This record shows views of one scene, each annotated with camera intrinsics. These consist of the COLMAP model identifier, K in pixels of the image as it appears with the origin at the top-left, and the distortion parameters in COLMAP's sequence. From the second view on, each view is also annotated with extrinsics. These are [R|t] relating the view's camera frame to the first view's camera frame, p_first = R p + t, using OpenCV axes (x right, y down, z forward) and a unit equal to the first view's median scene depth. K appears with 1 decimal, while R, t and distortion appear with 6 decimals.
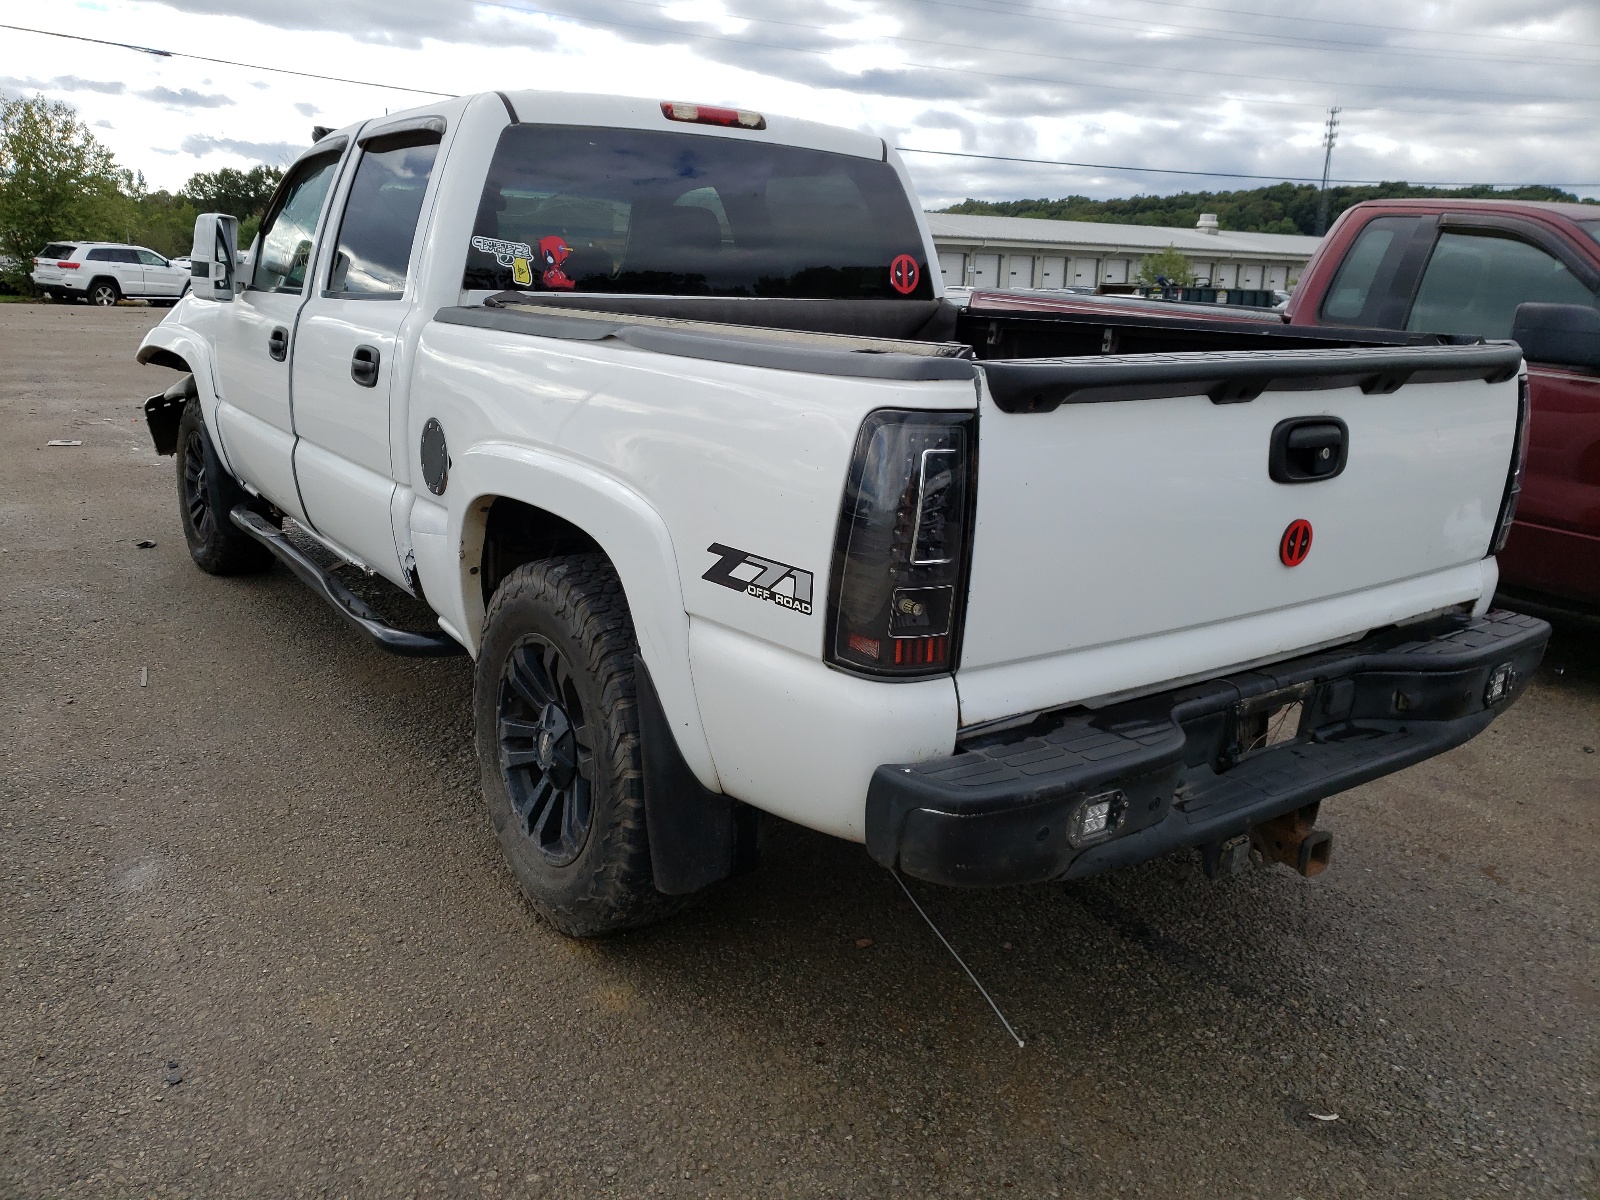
lens RADIAL K [[1248.9, 0, 778.2], [0, 1248.9, 602.9], [0, 0, 1]] dist [0.024353, -0.011583]
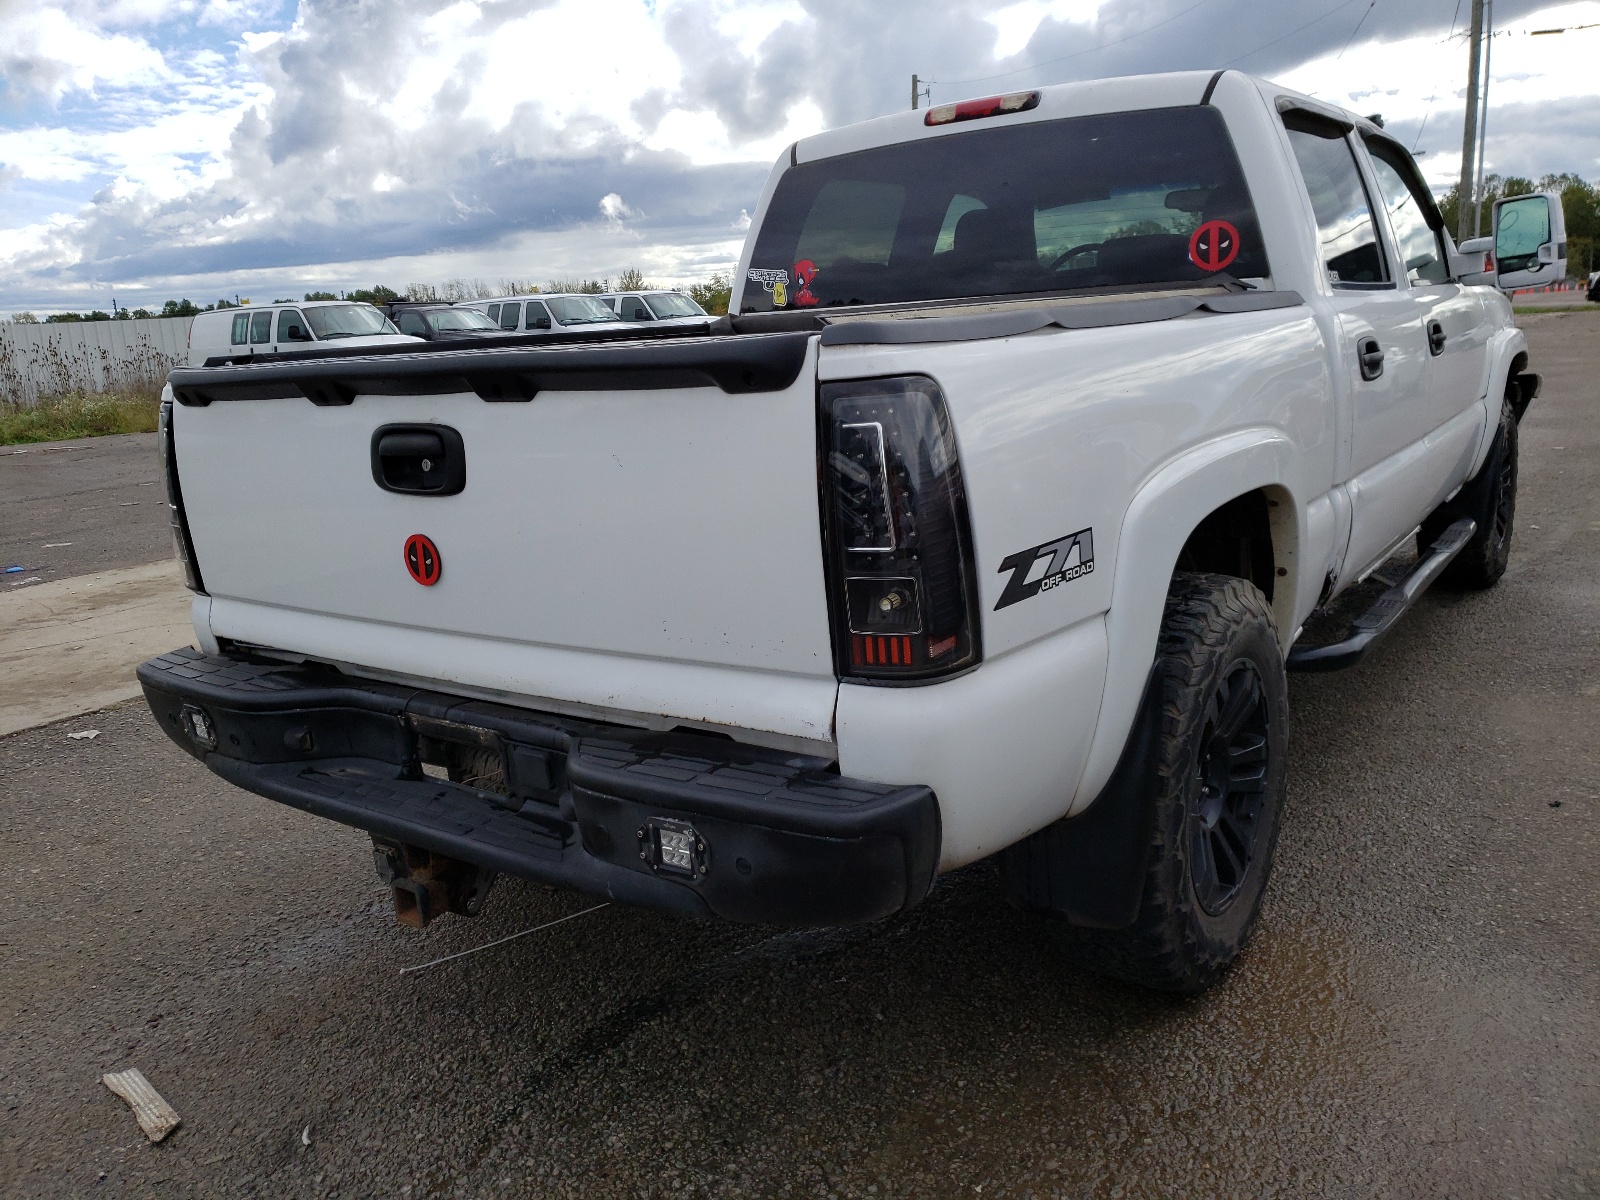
lens RADIAL K [[1248.9, 0, 778.2], [0, 1248.9, 602.9], [0, 0, 1]] dist [0.024353, -0.011583]
pose [[0.302126, 0.161250, -0.939531, 1.138255], [-0.168958, 0.979043, 0.113699, -0.138513], [0.938175, 0.124390, 0.323039, 0.793614]]
